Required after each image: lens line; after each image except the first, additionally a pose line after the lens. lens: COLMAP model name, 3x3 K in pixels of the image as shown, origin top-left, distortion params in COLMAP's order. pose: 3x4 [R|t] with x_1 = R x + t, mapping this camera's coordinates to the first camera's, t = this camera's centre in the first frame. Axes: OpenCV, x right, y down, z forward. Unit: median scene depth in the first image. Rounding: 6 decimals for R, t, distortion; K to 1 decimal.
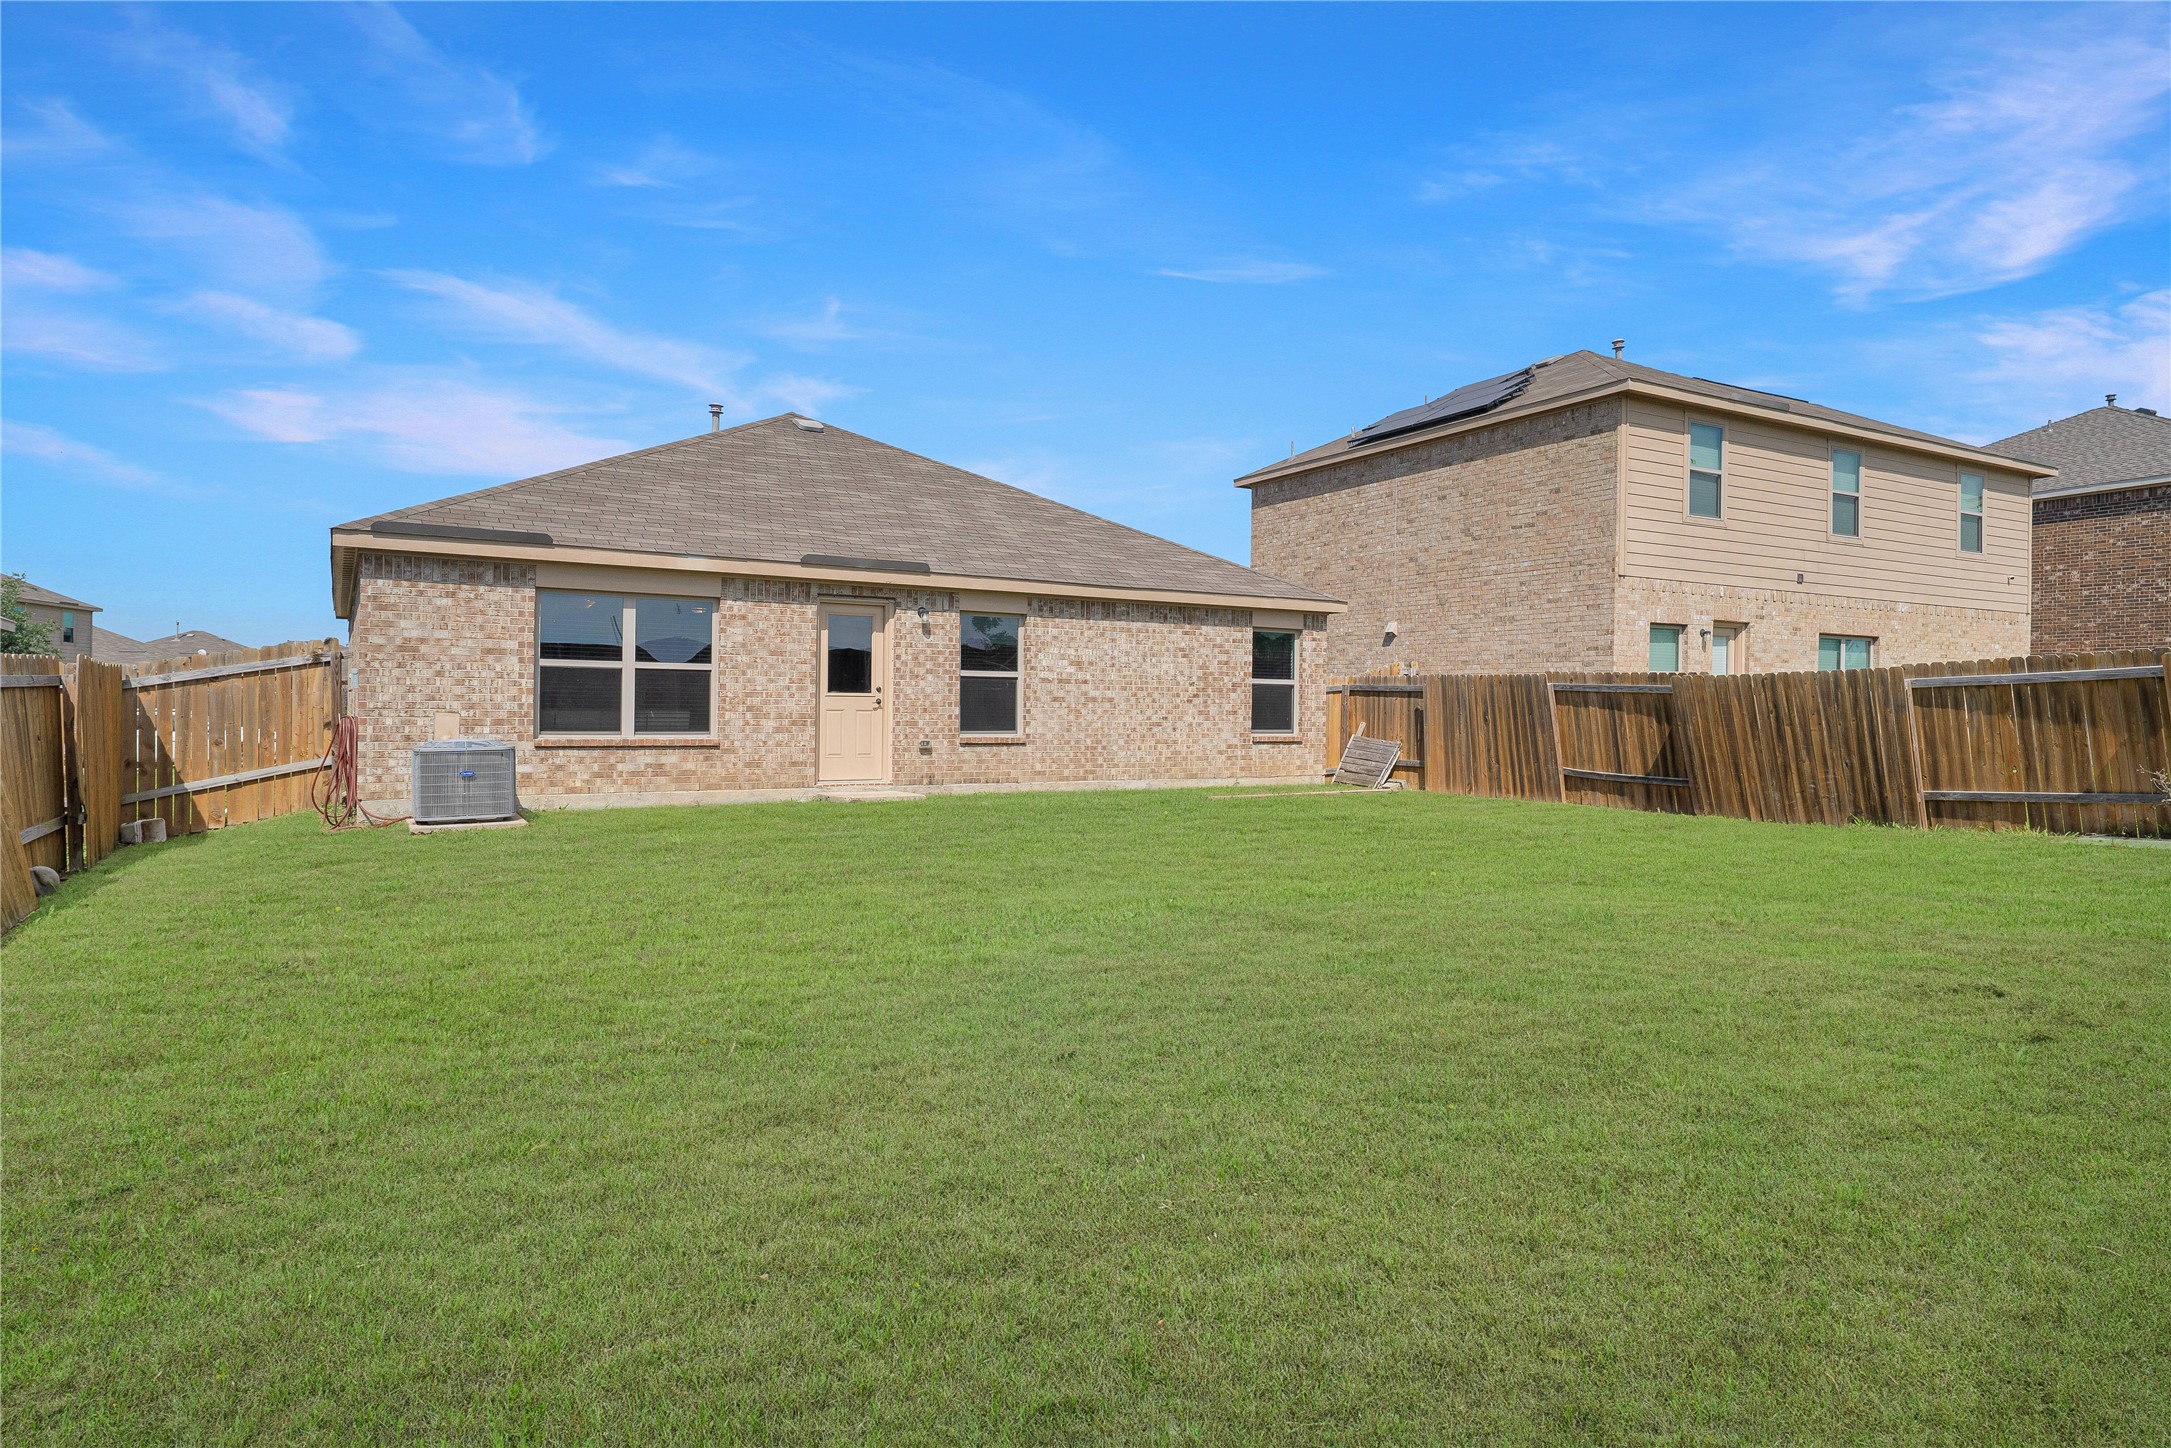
lens RADIAL K [[1235.6, 0, 1085.5], [0, 1235.6, 724.0], [0, 0, 1]] dist [0.003182, 0.000416]
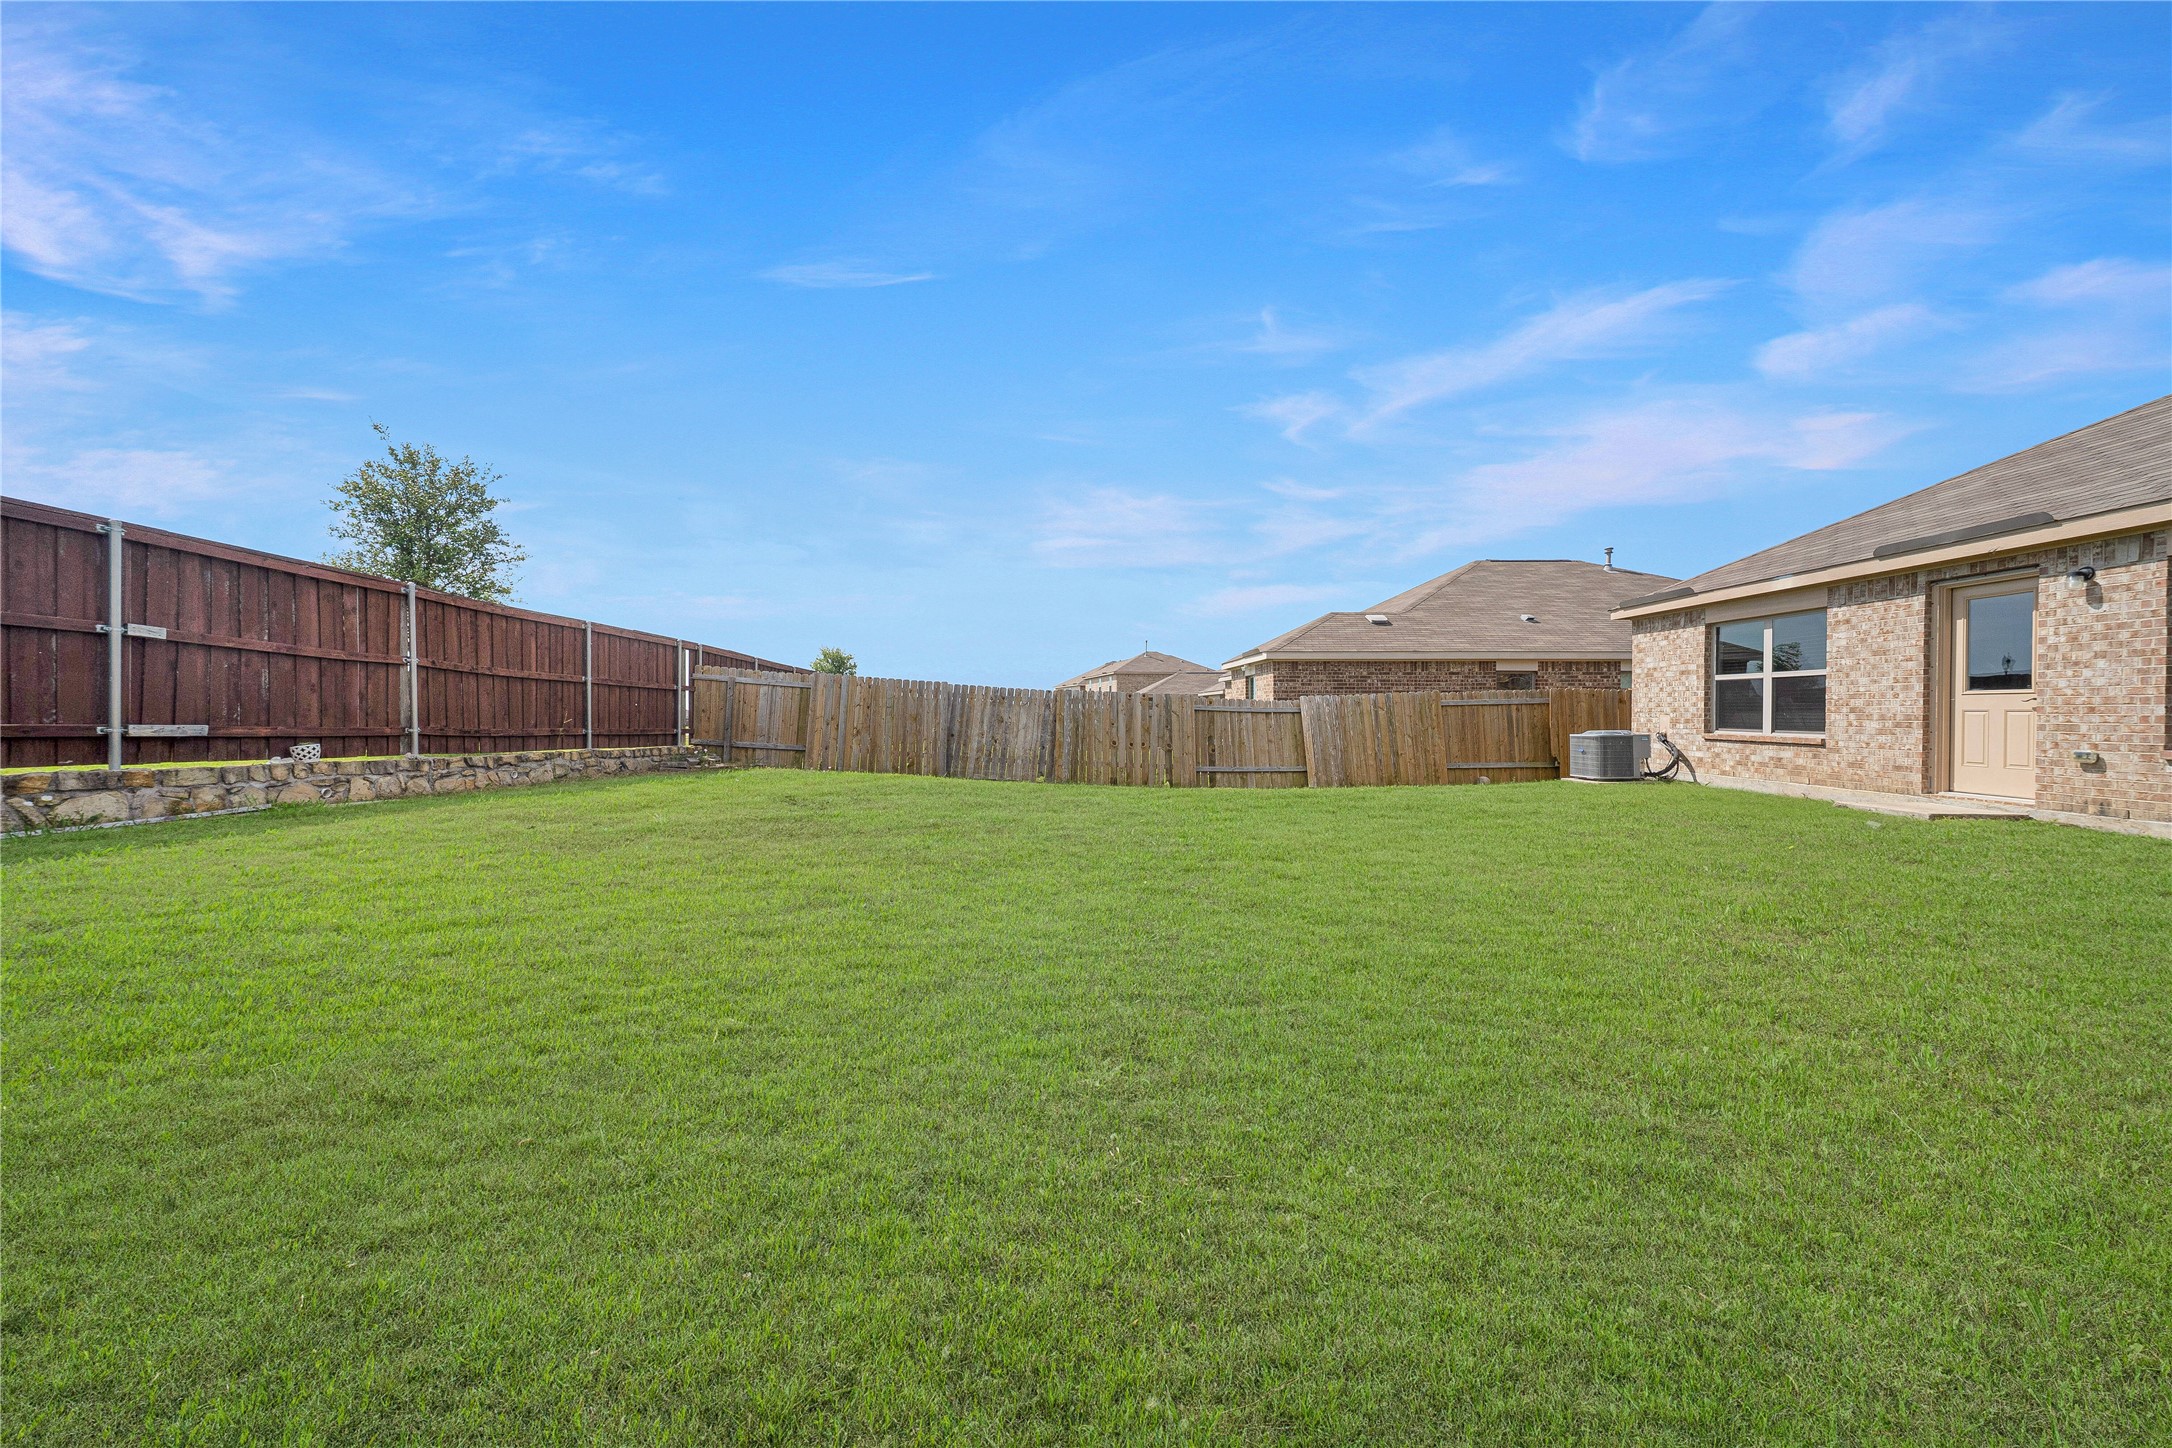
lens RADIAL K [[762.7, 0, 1099.5], [0, 762.7, 721.3], [0, 0, 1]] dist [-0.035988, 0.007693]
pose [[-0.529479, -0.007122, -0.848293, 0.508109], [-0.032402, 0.999405, 0.011834, 0.008695], [0.847704, 0.033752, -0.529395, 0.703921]]
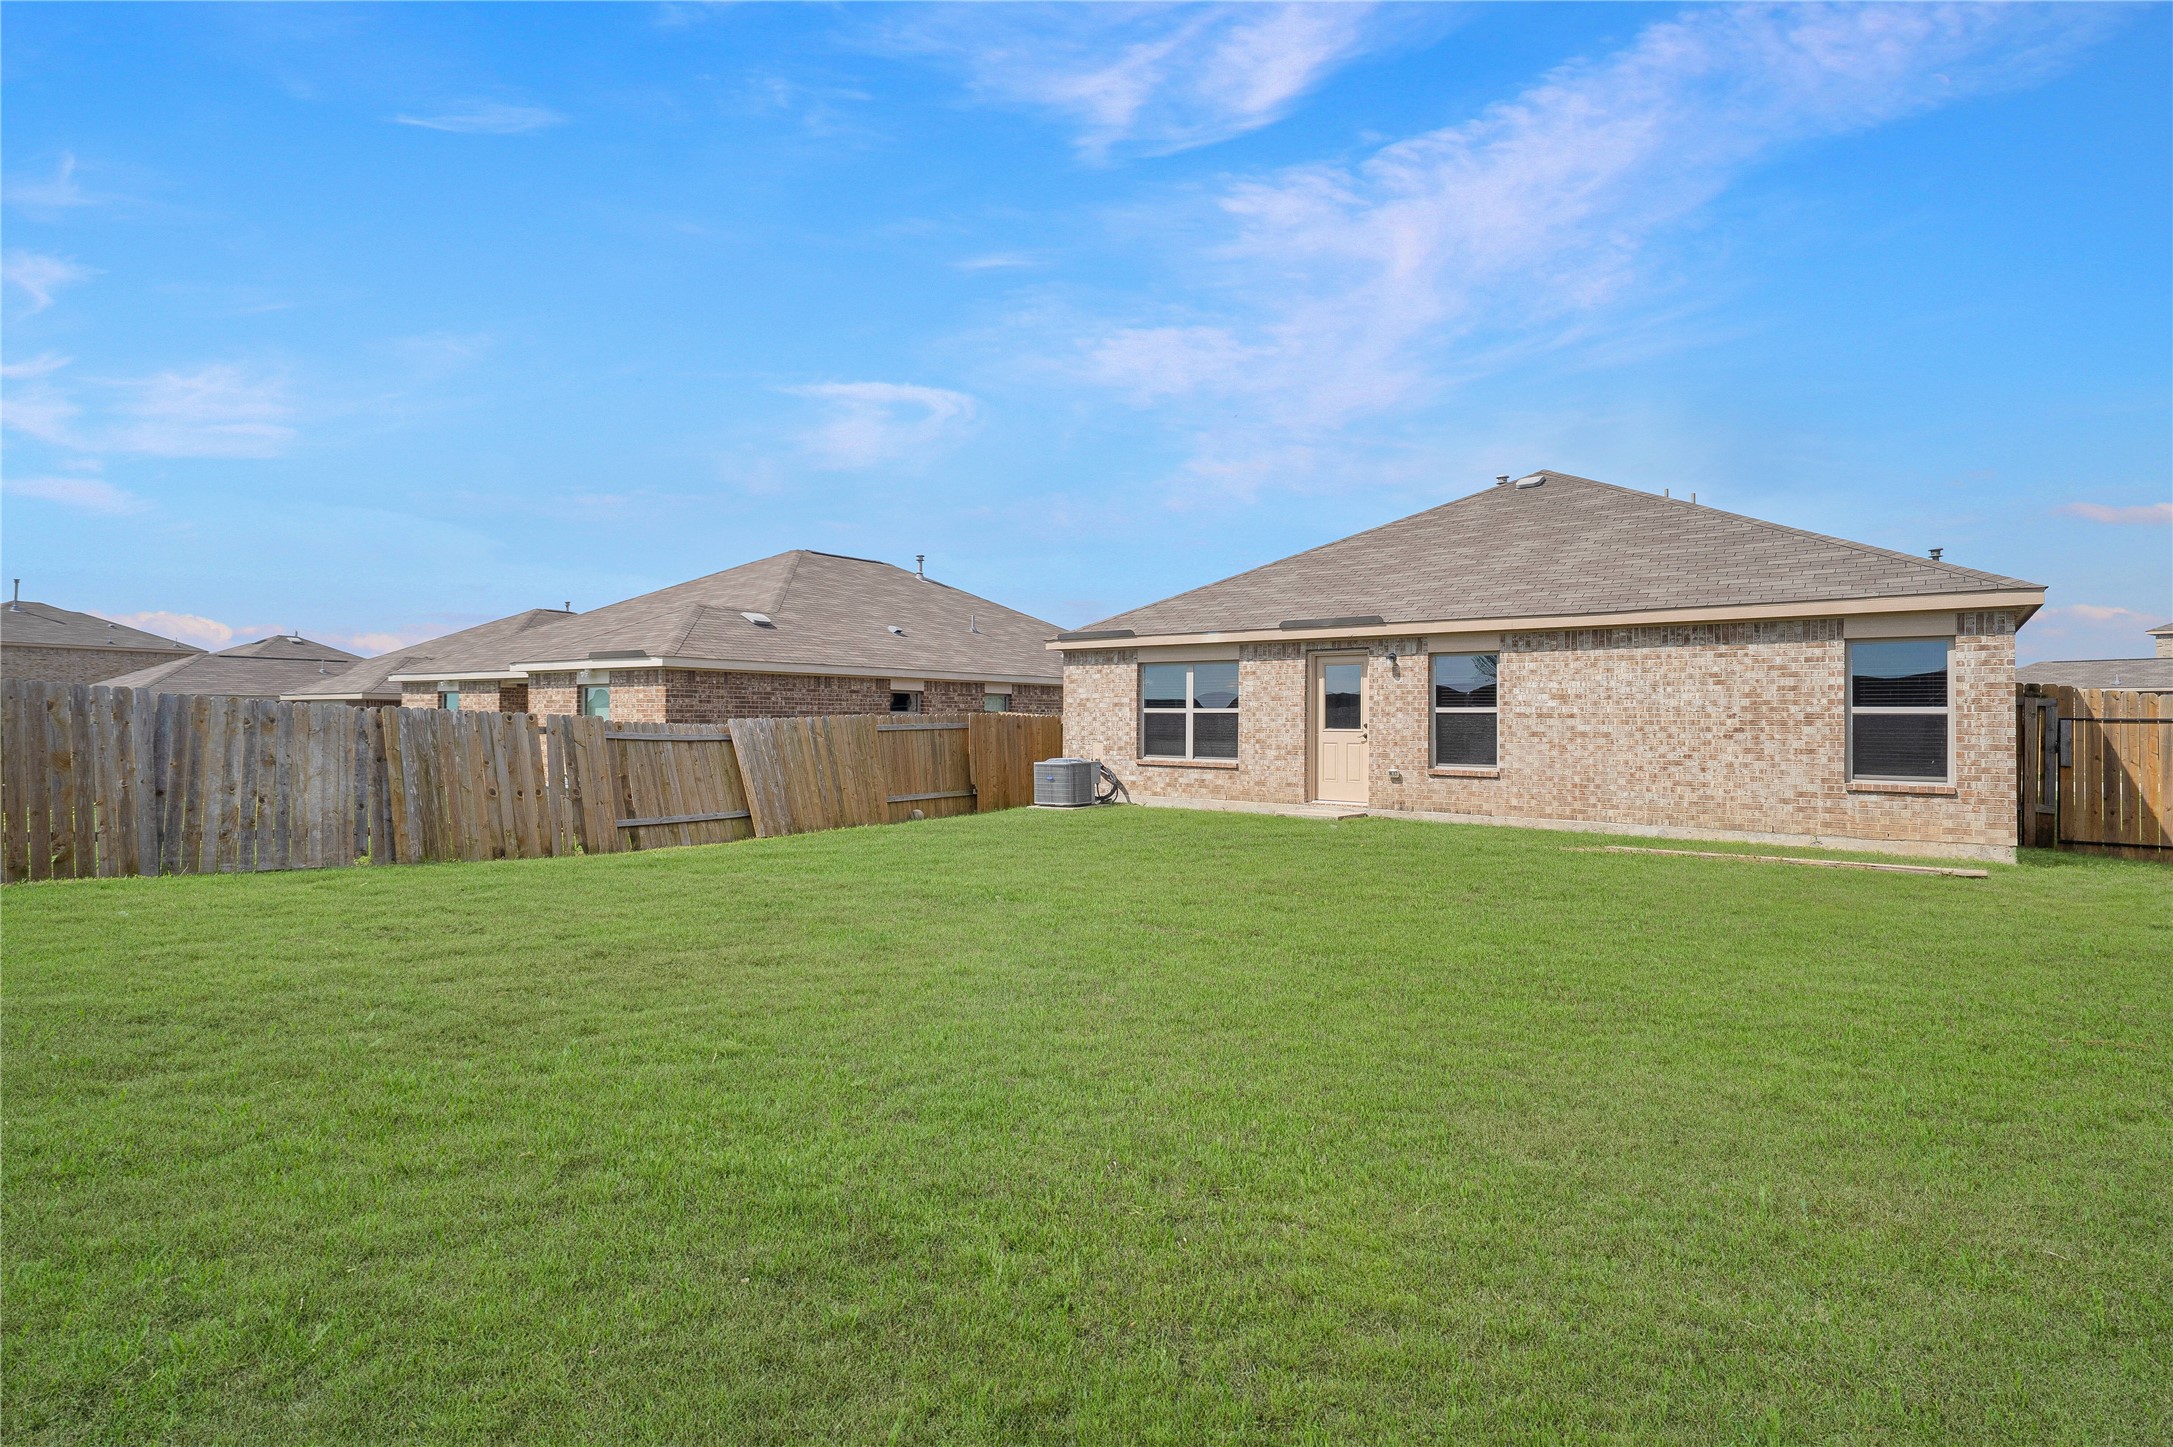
lens RADIAL K [[1055.3, 0, 1105.9], [0, 1055.3, 722.5], [0, 0, 1]] dist [-0.000825, 0.000564]
pose [[0.369886, -0.015624, -0.928946, 0.638671], [-0.025068, 0.999327, -0.026789, 0.001710], [0.928739, 0.033195, 0.369246, 0.377994]]
